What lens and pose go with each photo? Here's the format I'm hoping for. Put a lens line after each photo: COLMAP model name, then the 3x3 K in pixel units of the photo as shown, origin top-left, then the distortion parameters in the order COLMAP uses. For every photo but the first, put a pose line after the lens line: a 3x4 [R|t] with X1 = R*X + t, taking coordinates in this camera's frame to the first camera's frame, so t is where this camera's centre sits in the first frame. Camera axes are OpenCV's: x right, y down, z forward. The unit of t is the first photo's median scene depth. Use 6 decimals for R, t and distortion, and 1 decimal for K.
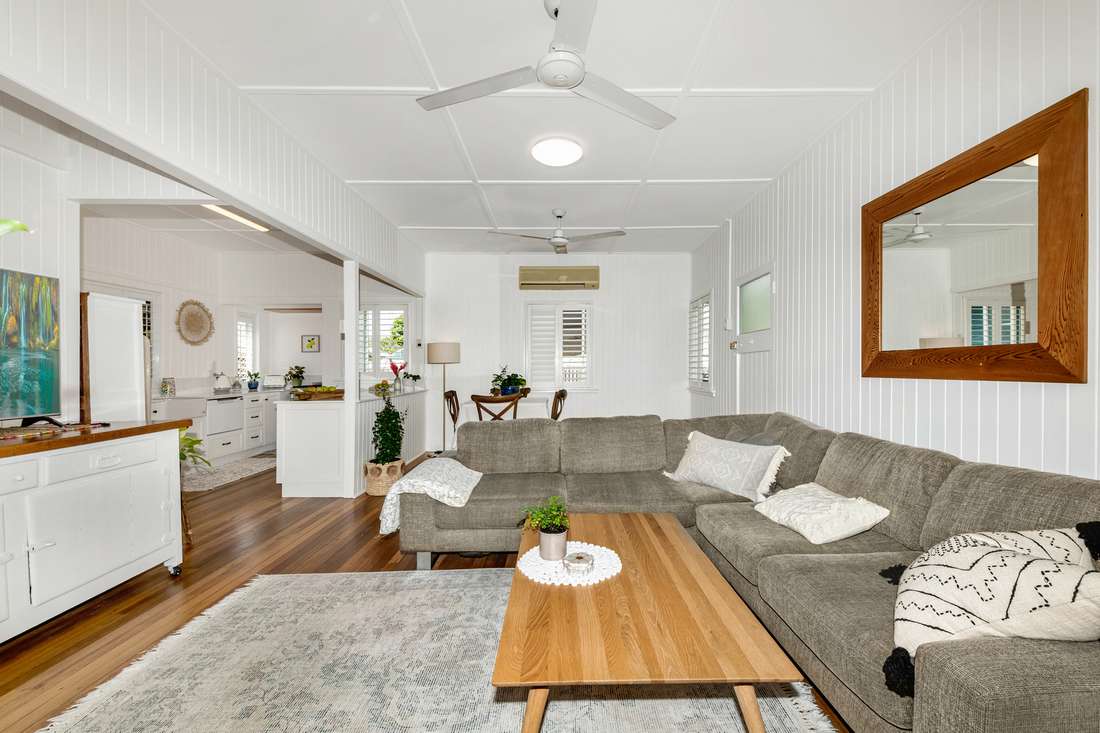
lens RADIAL K [[442.4, 0, 579.7], [0, 442.4, 365.0], [0, 0, 1]] dist [0.002580, -0.000363]
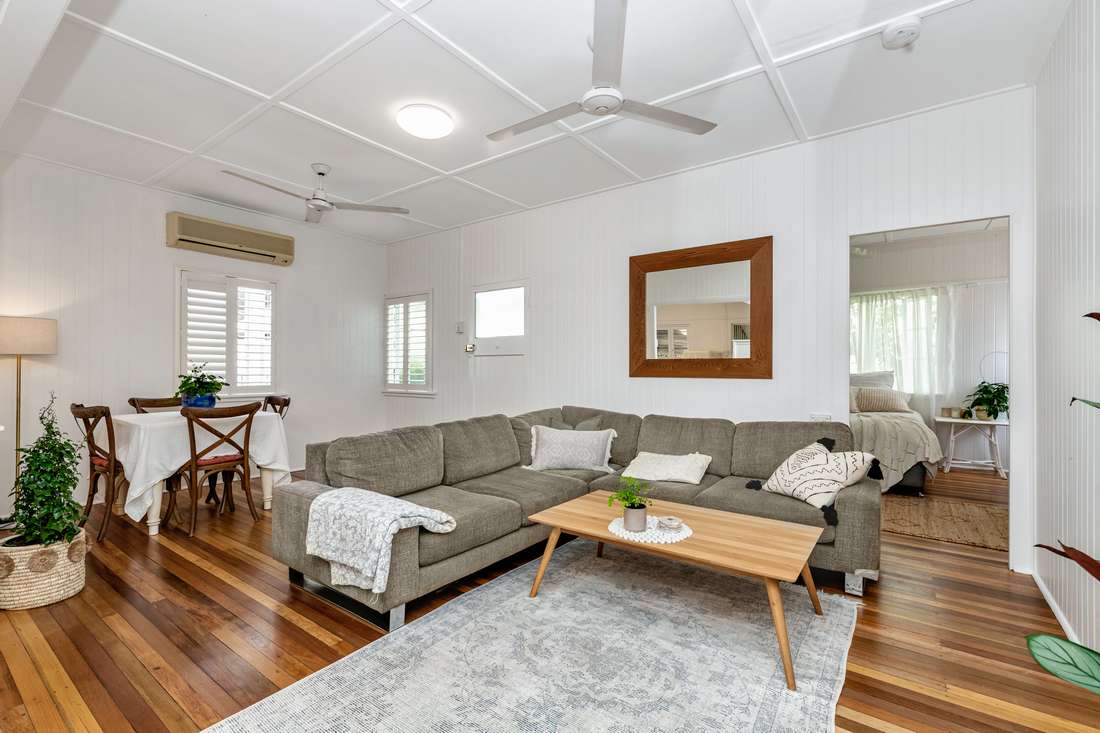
lens RADIAL K [[483.3, 0, 547.6], [0, 483.3, 368.0], [0, 0, 1]] dist [0.010254, 0.000168]
pose [[0.623980, 0.009488, 0.781383, -0.425050], [-0.014115, 0.999900, -0.000869, 0.002291], [-0.781313, -0.010487, 0.624052, 0.135148]]
